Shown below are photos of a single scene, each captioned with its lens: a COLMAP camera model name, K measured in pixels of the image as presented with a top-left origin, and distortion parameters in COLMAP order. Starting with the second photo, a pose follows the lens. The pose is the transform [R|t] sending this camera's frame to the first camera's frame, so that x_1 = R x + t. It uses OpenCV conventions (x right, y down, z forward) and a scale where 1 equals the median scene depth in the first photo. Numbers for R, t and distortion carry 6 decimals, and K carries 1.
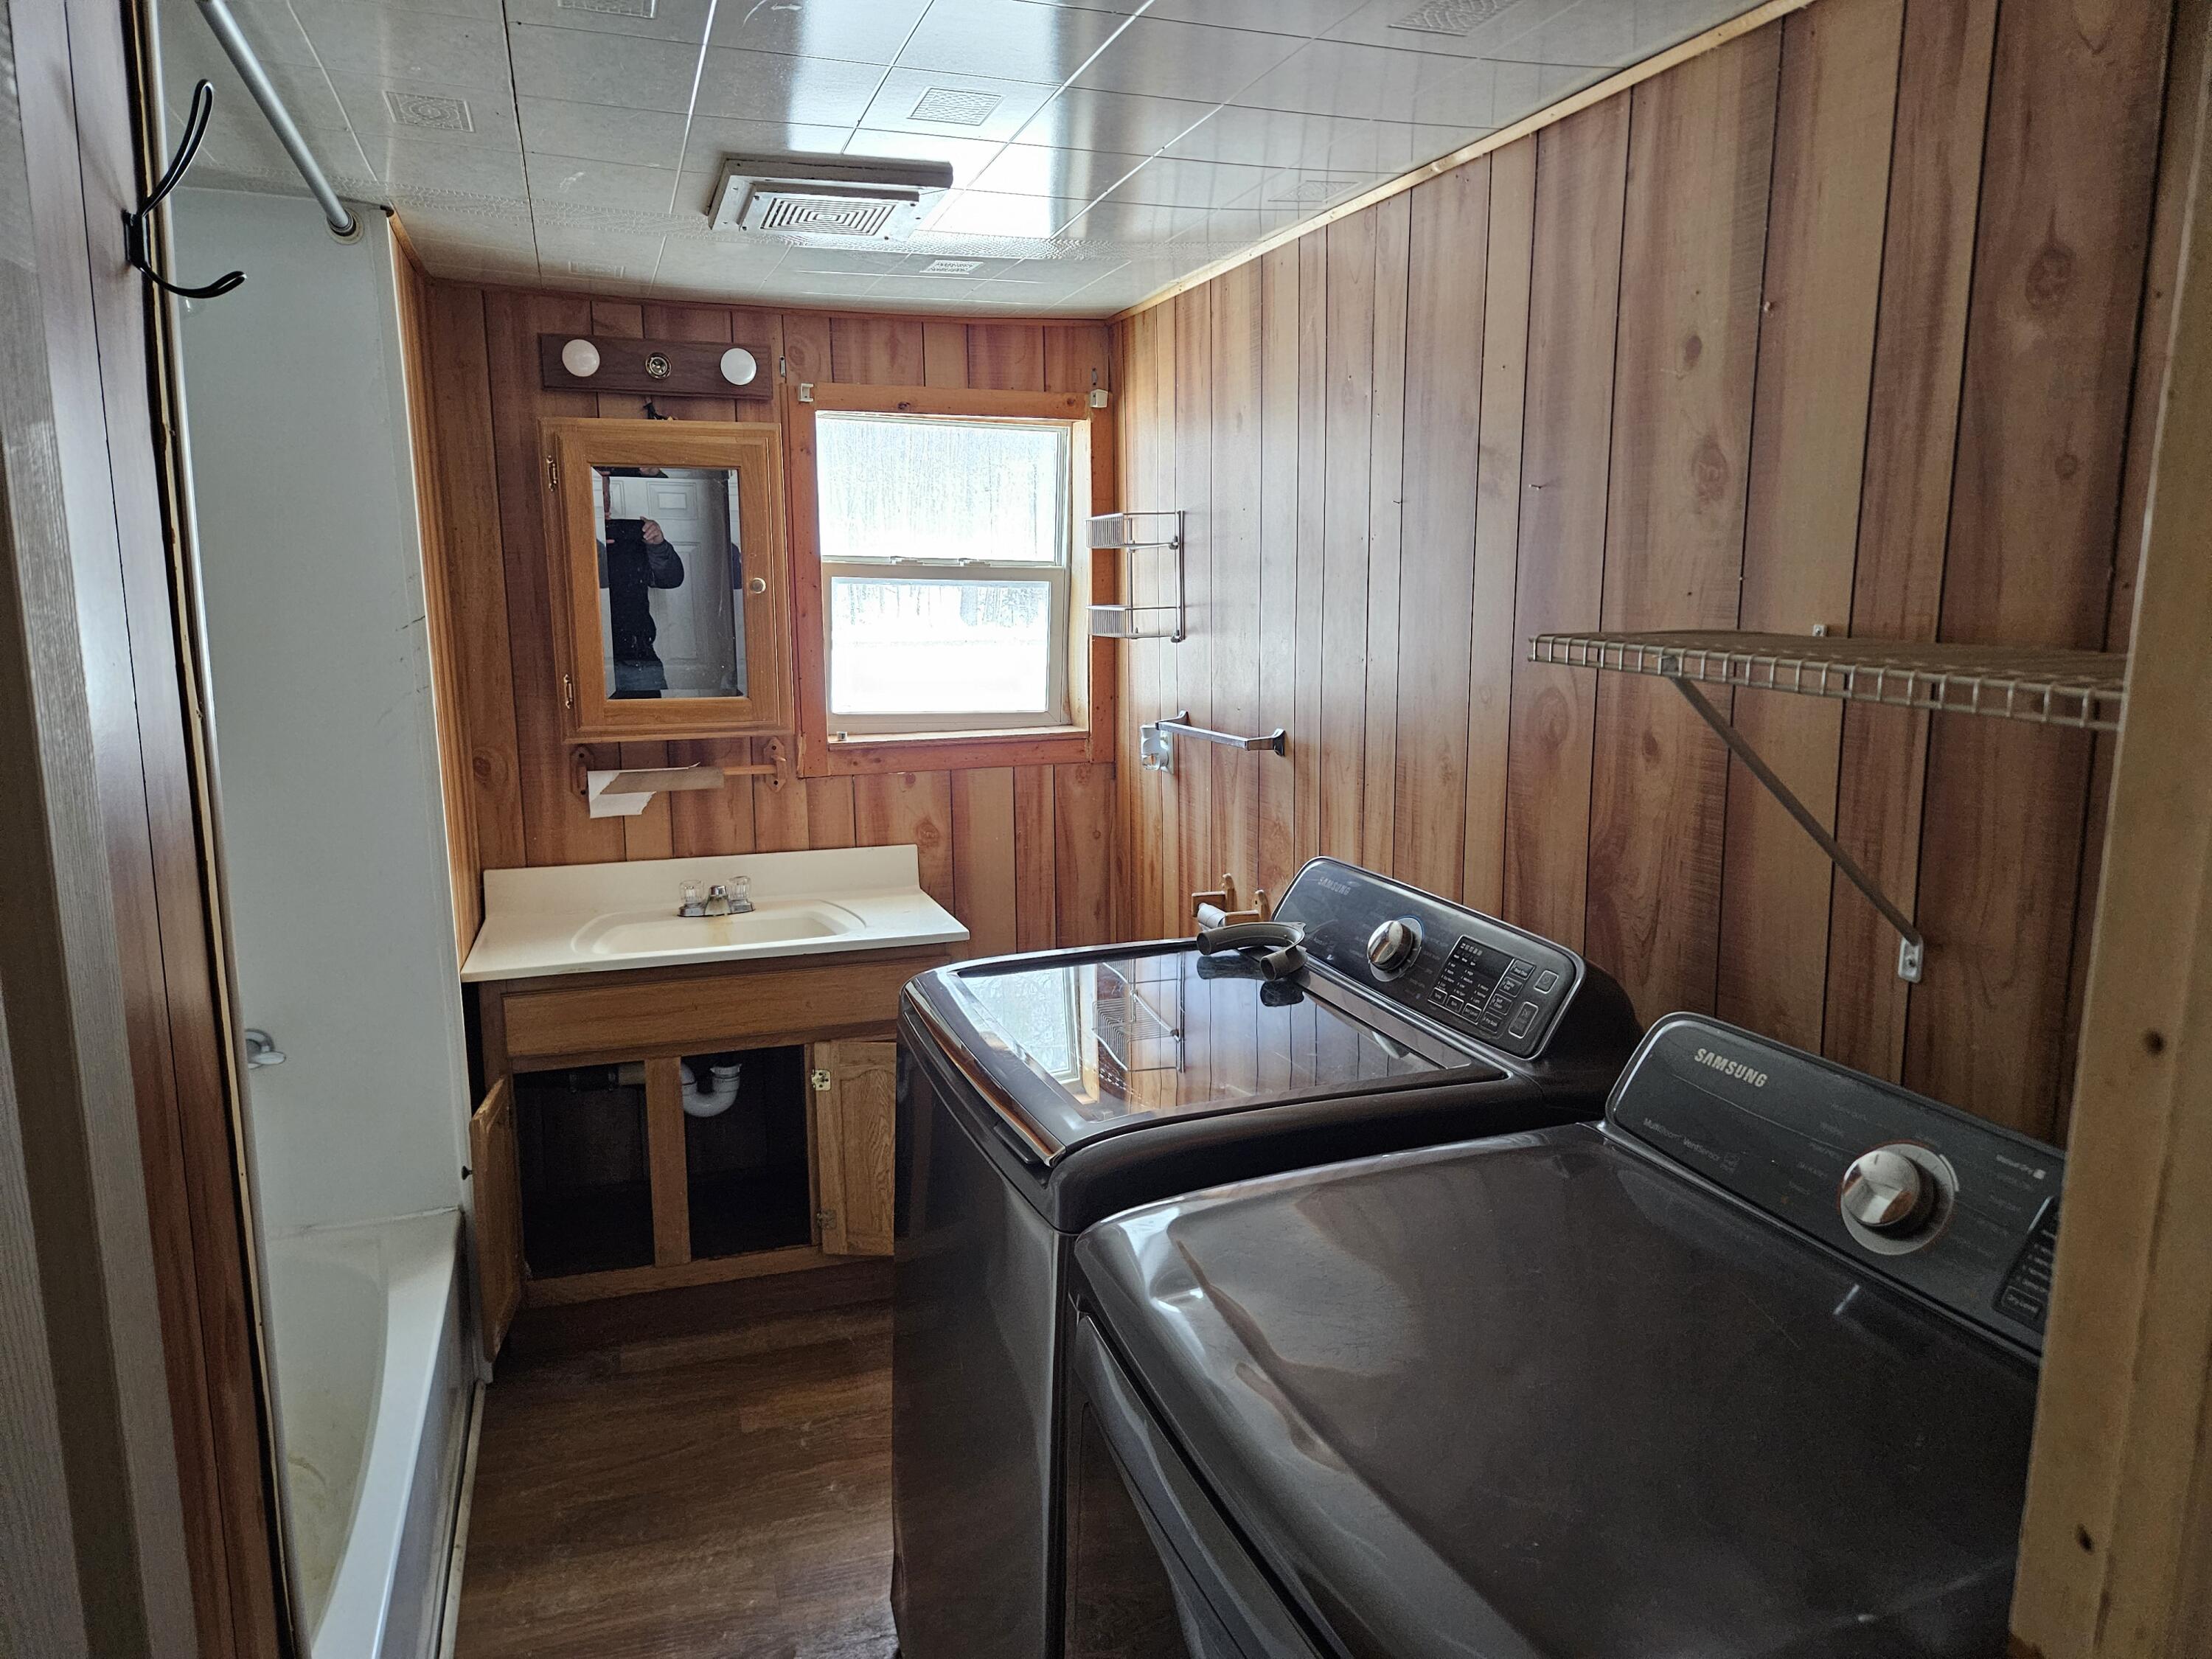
lens RADIAL K [[1482.6, 0, 1095.2], [0, 1482.6, 833.2], [0, 0, 1]] dist [0.050844, -0.026146]
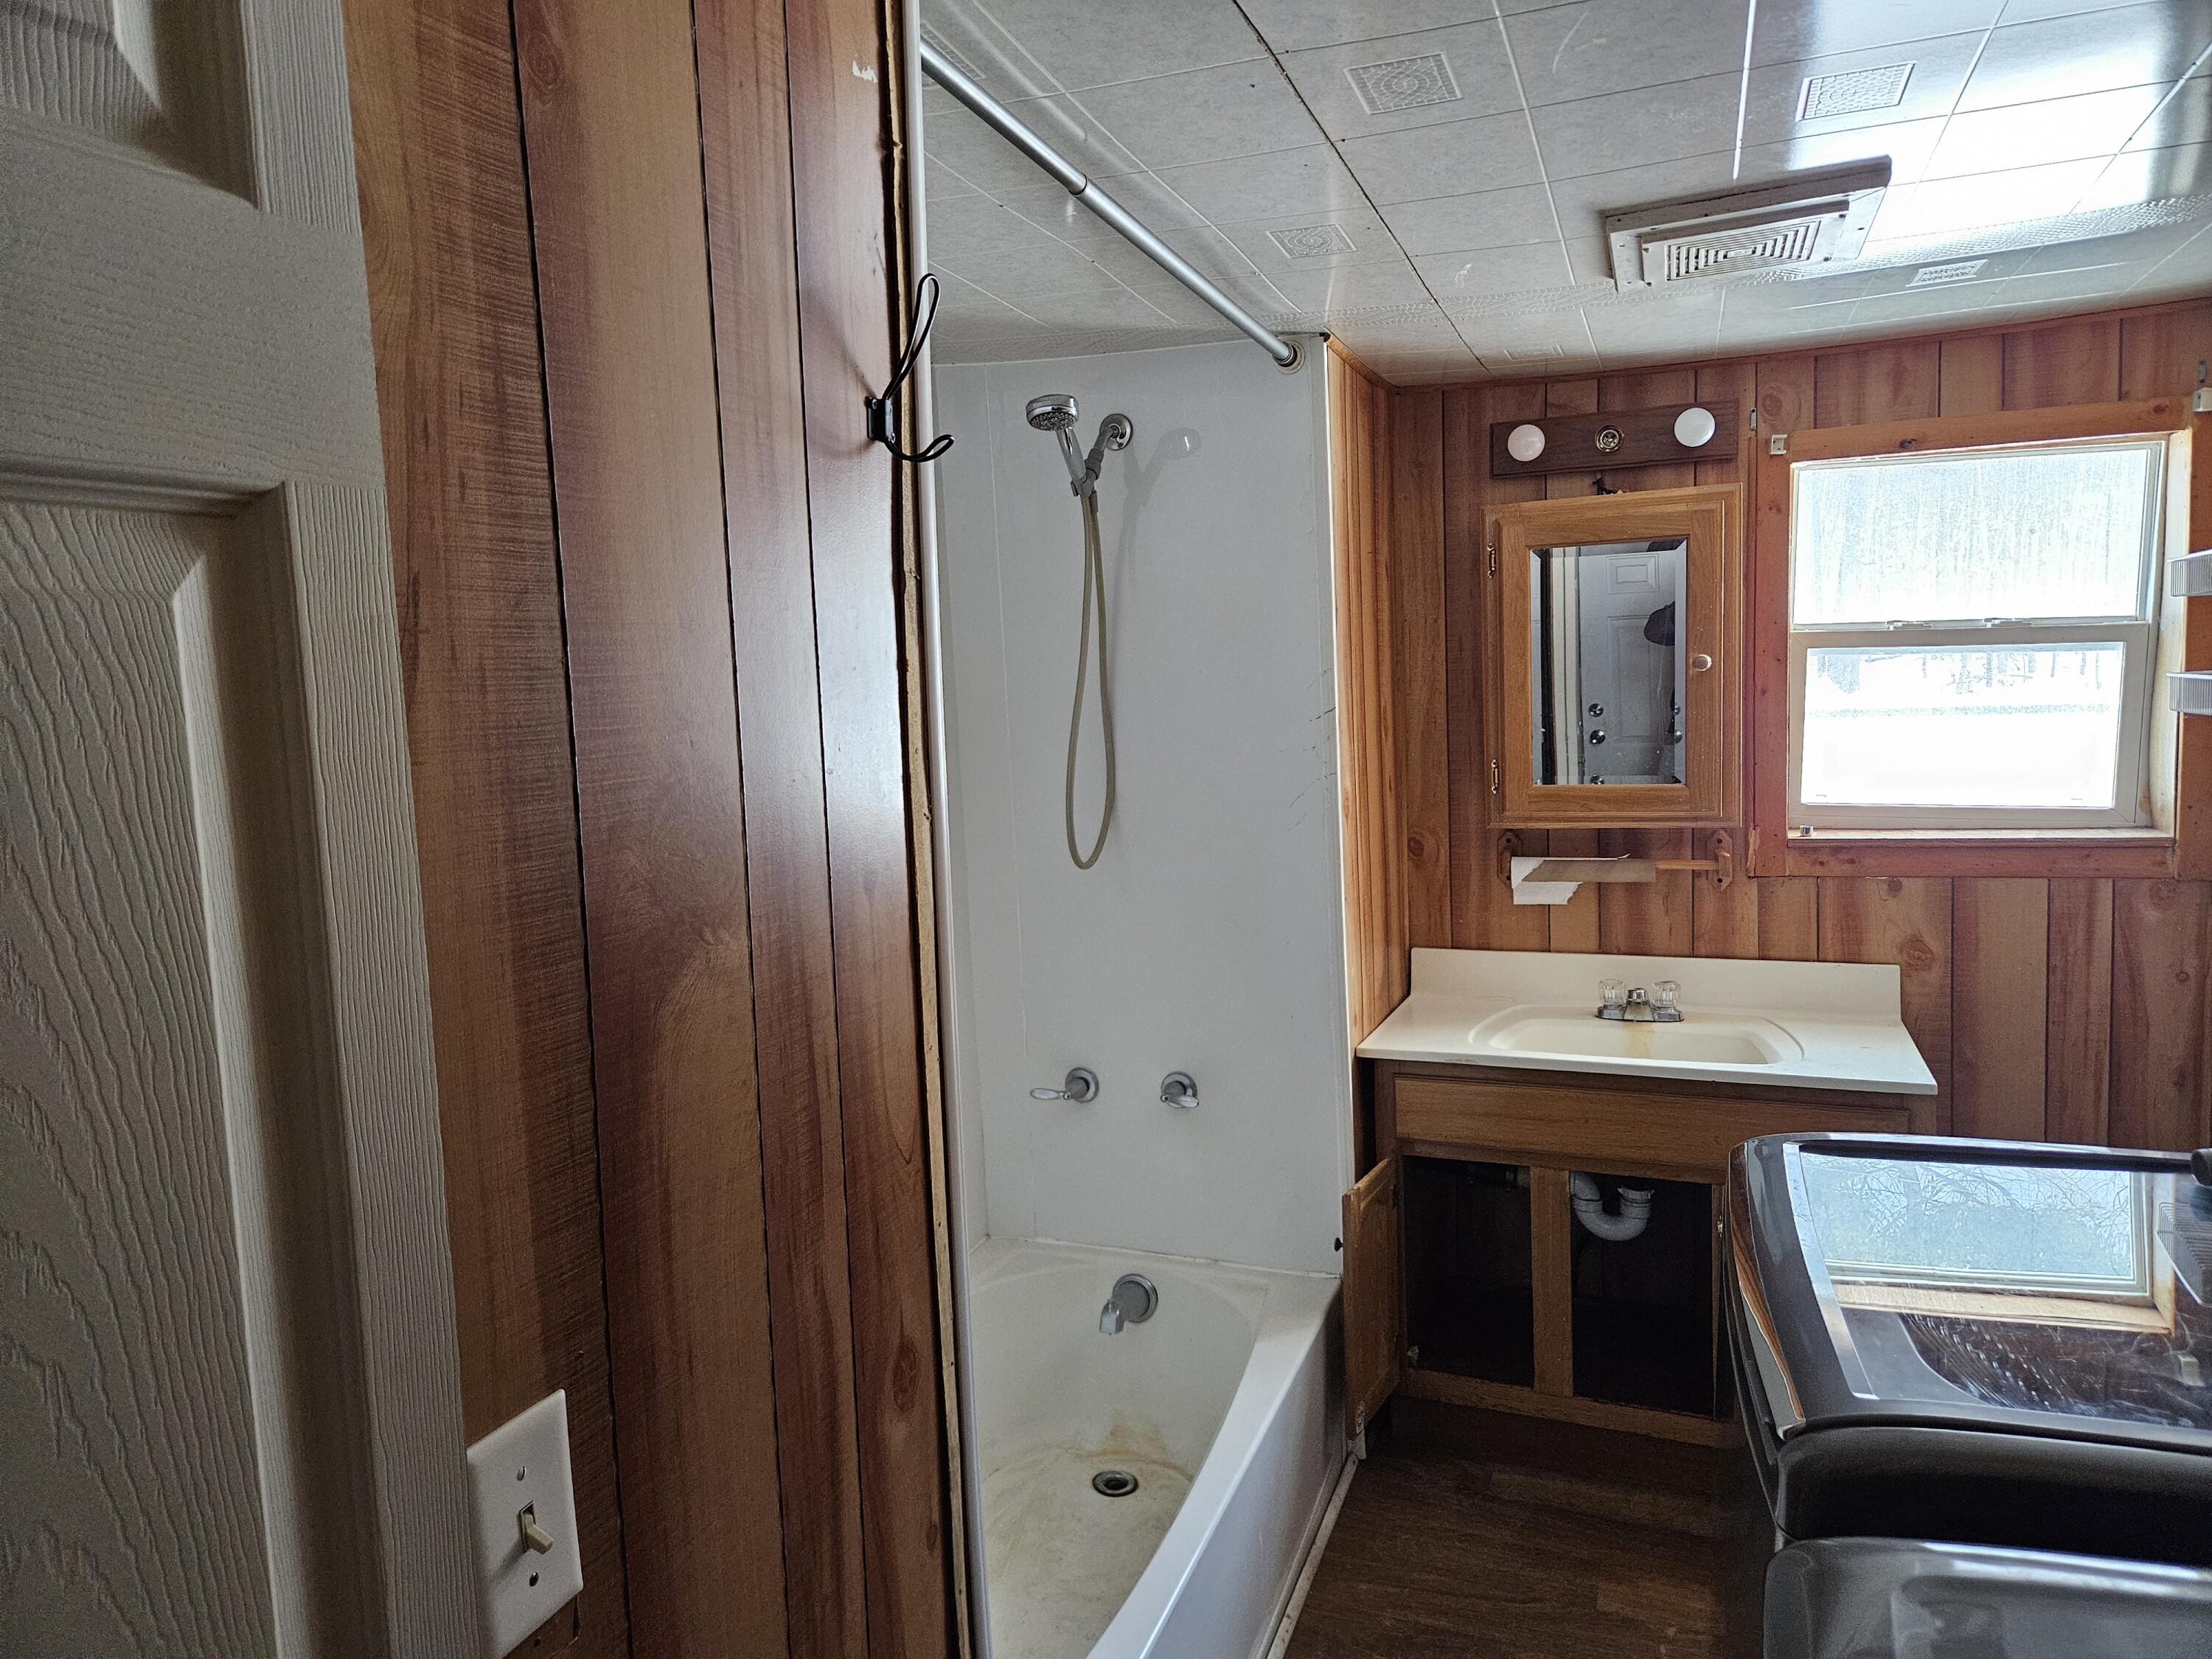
lens RADIAL K [[1482.6, 0, 1103.9], [0, 1482.6, 818.1], [0, 0, 1]] dist [0.050844, -0.026146]
pose [[0.760859, 0.037532, -0.647831, 0.088275], [-0.072997, 0.996940, -0.027976, -0.020080], [0.644798, 0.068576, 0.761270, 0.079036]]
